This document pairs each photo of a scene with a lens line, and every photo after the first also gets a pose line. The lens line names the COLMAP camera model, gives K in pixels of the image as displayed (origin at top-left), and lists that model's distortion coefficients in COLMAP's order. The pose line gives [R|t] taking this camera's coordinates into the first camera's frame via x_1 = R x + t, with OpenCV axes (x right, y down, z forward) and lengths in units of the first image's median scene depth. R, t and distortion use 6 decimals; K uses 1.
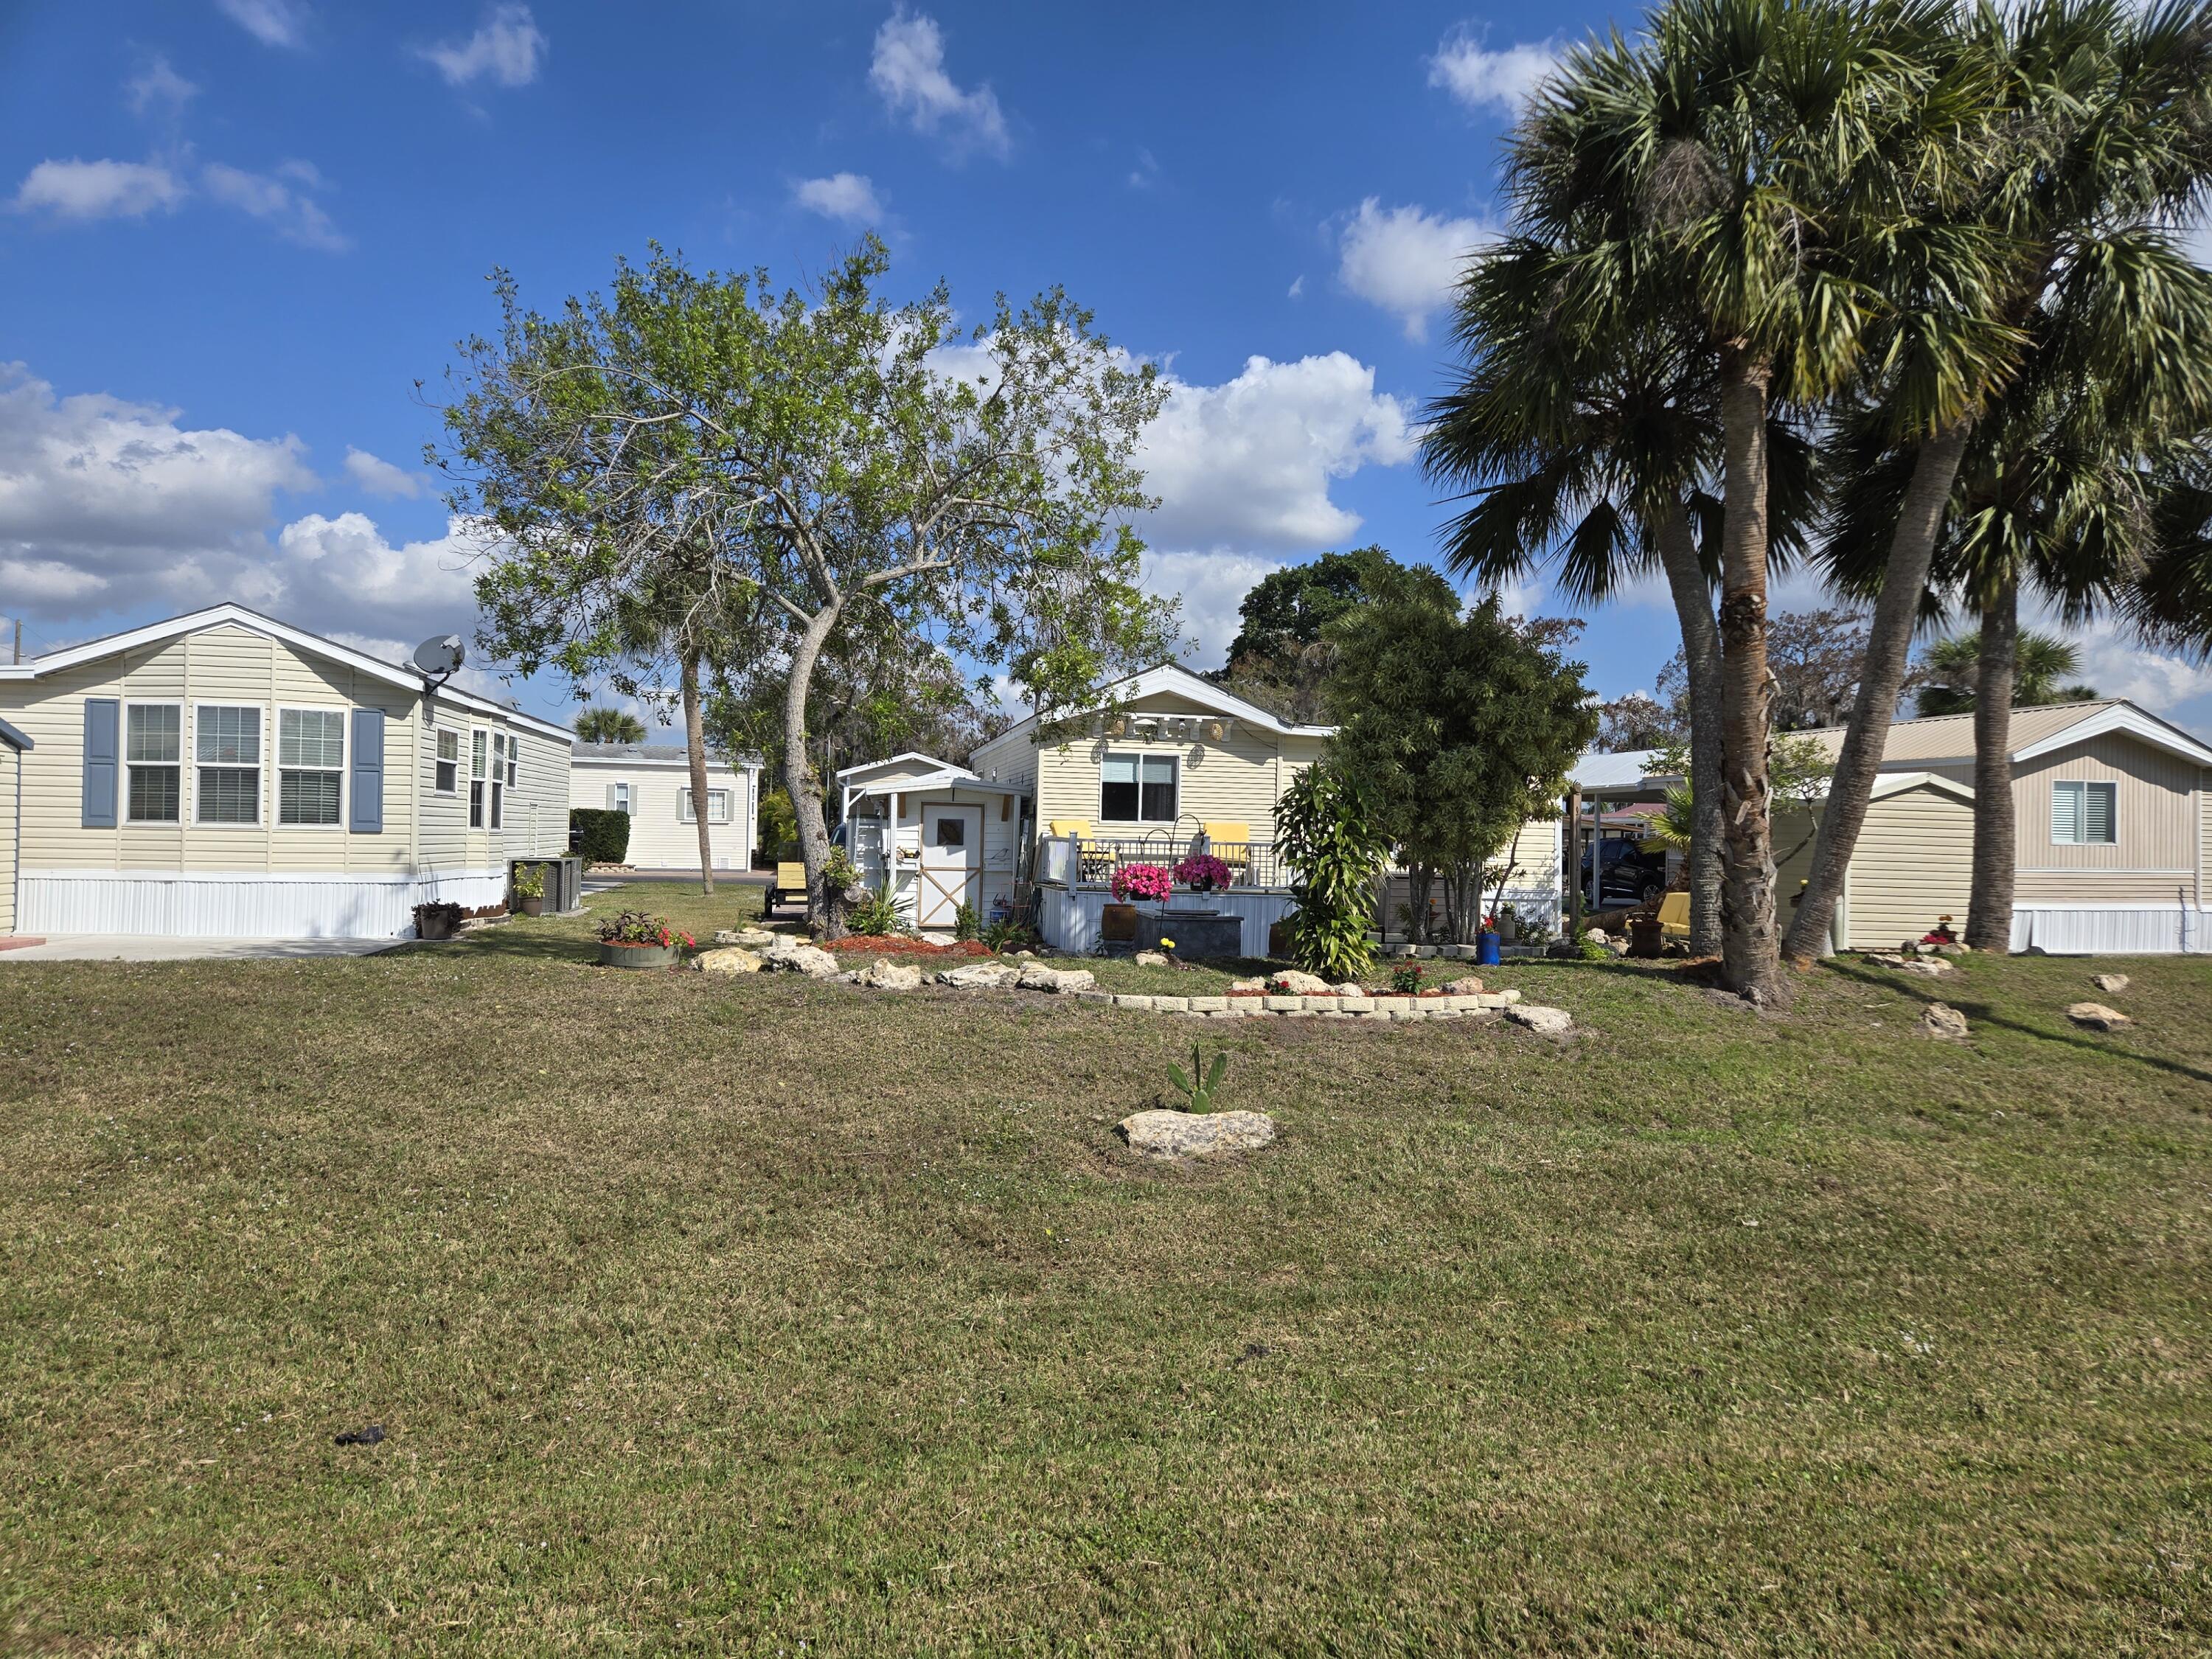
lens RADIAL K [[1454.9, 0, 1106.0], [0, 1454.9, 829.5], [0, 0, 1]] dist [0.055239, -0.000990]
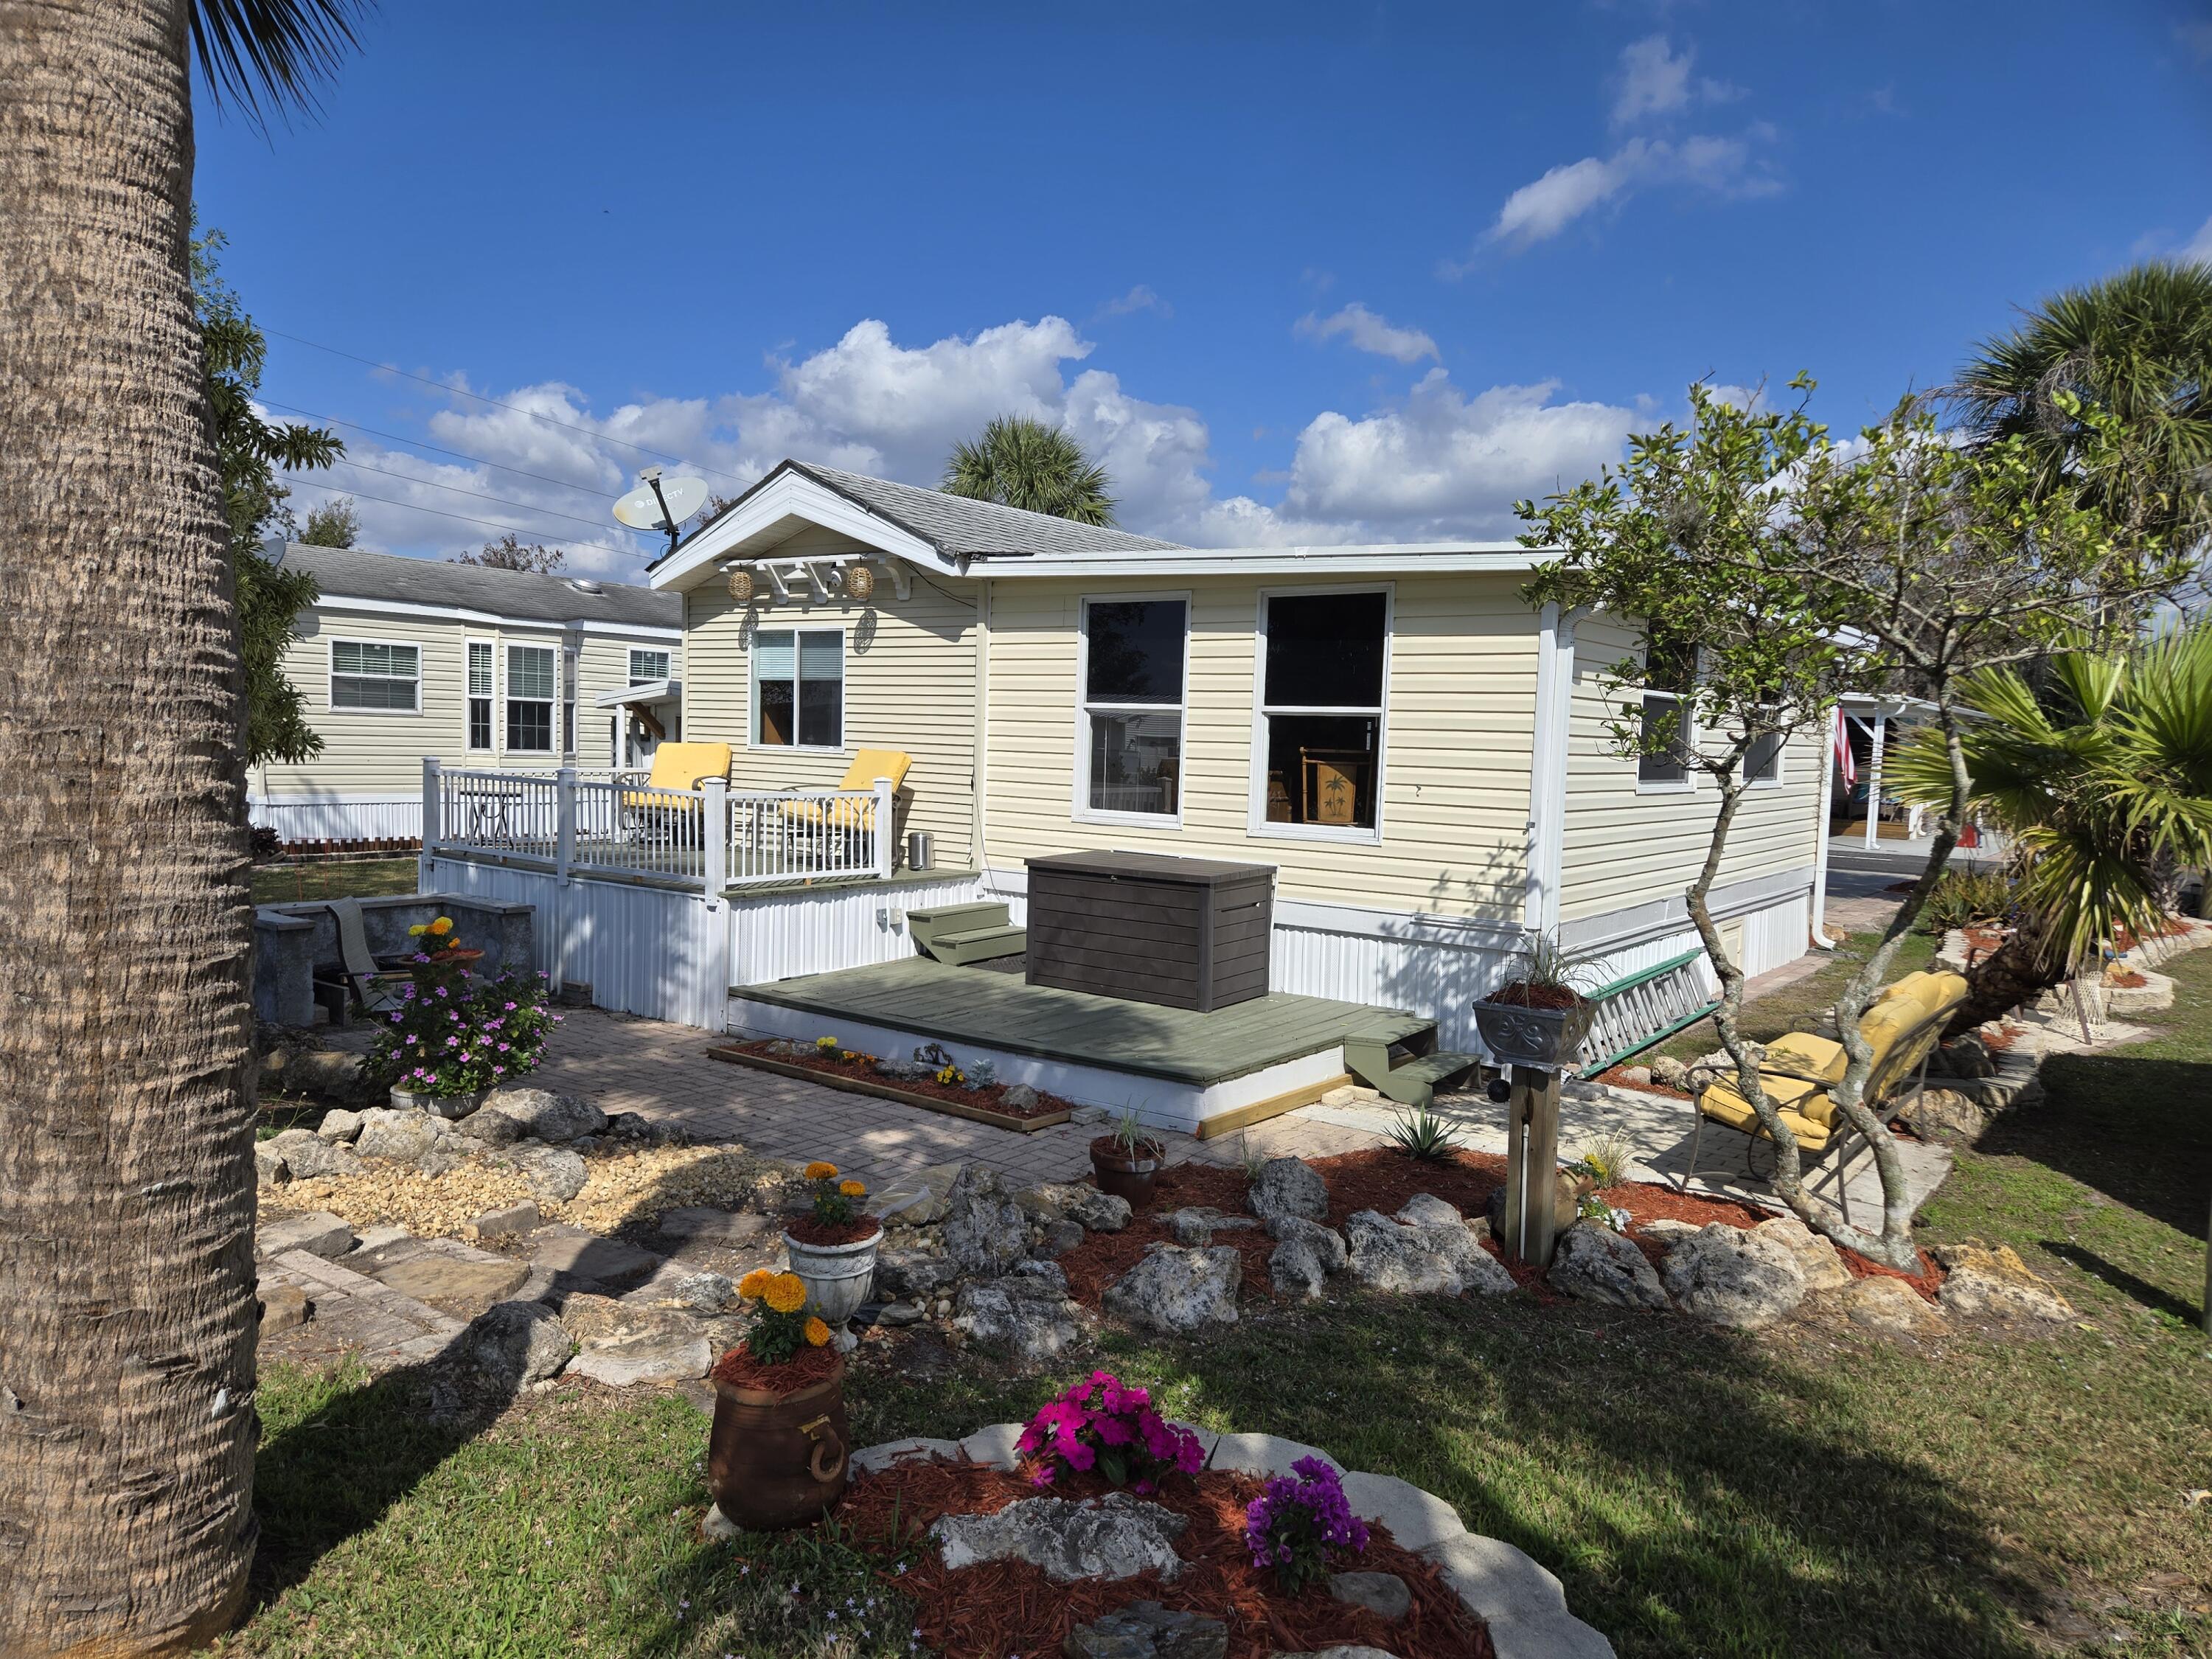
lens RADIAL K [[1483.9, 0, 1106.0], [0, 1483.9, 829.5], [0, 0, 1]] dist [0.038625, -0.002778]
pose [[0.681602, 0.045114, -0.730331, 0.548900], [-0.021236, 0.998897, 0.041885, 0.000651], [0.731415, -0.013040, 0.681808, 0.675919]]
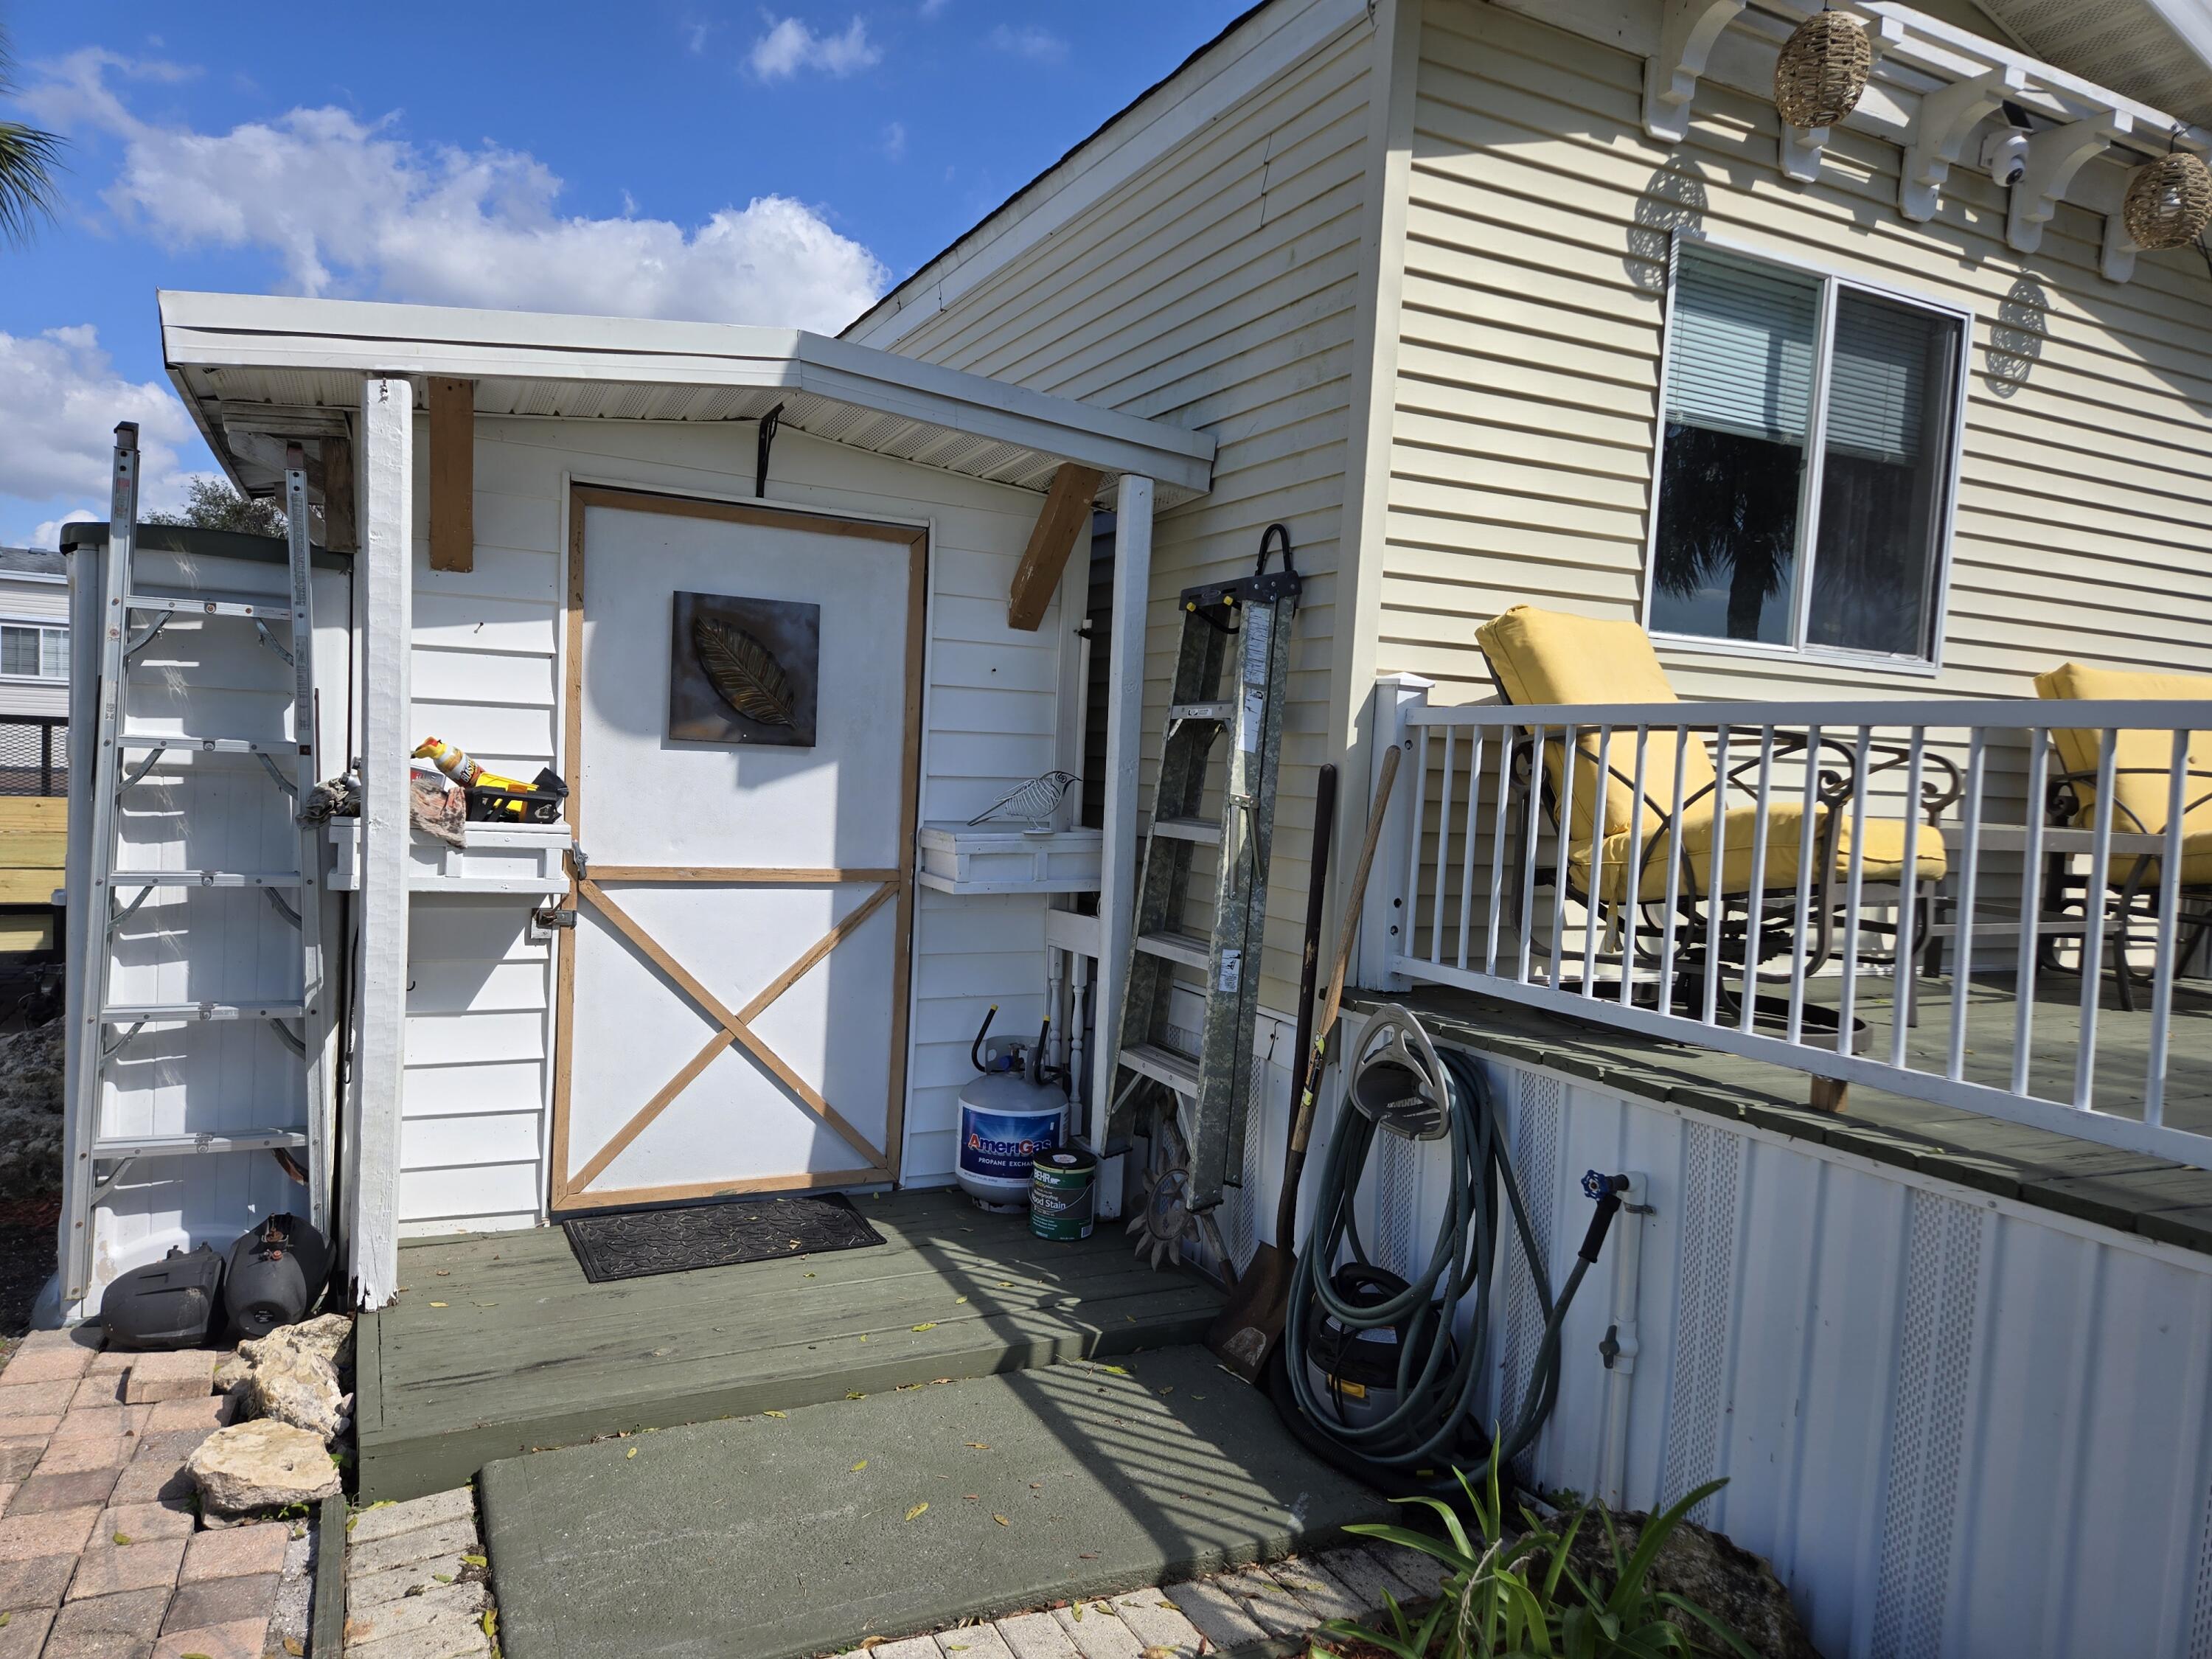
lens RADIAL K [[1483.9, 0, 1106.0], [0, 1483.9, 829.5], [0, 0, 1]] dist [0.038625, -0.002778]
pose [[0.958847, 0.009590, 0.283760, -0.118747], [-0.026090, 0.998177, 0.054428, 0.010385], [-0.282721, -0.059592, 0.957349, 0.831656]]
